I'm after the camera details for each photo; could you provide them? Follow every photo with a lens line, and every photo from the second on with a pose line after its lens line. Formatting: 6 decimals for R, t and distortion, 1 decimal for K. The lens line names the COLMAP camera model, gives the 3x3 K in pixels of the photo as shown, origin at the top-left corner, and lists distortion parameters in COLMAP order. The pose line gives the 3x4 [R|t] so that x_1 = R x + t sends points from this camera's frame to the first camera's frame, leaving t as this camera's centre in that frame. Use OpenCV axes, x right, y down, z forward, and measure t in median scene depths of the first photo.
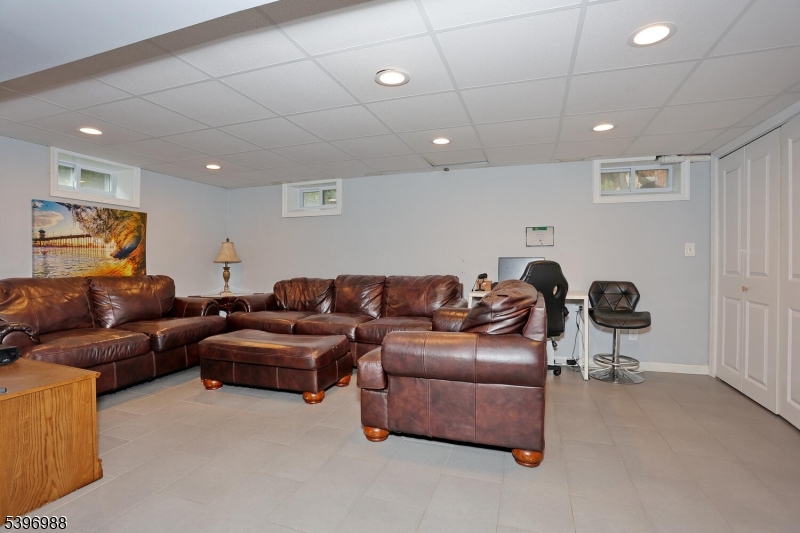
lens RADIAL K [[387.8, 0, 396.3], [0, 387.8, 265.3], [0, 0, 1]] dist [-0.075417, 0.031941]
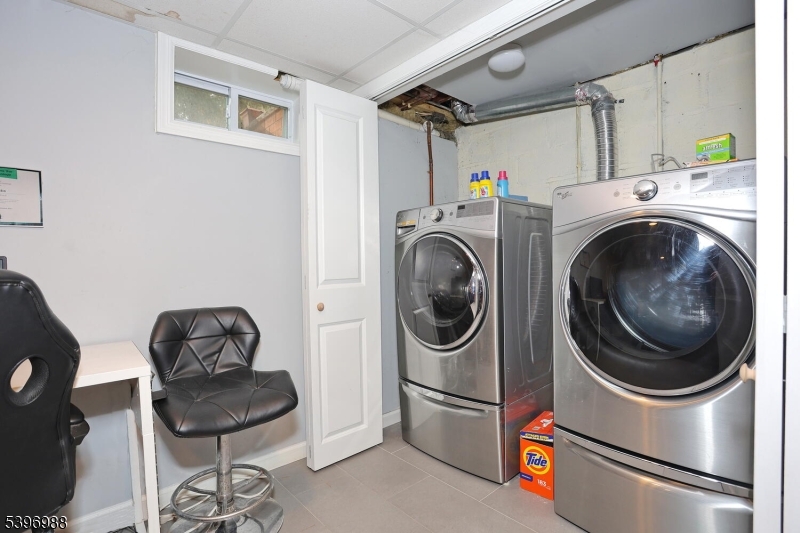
lens RADIAL K [[387.8, 0, 396.3], [0, 387.8, 265.3], [0, 0, 1]] dist [-0.075417, 0.031941]
pose [[0.492408, -0.020234, 0.870129, 0.295518], [0.020435, 0.999723, 0.011683, -0.010904], [-0.870125, 0.012028, 0.492685, 0.590087]]
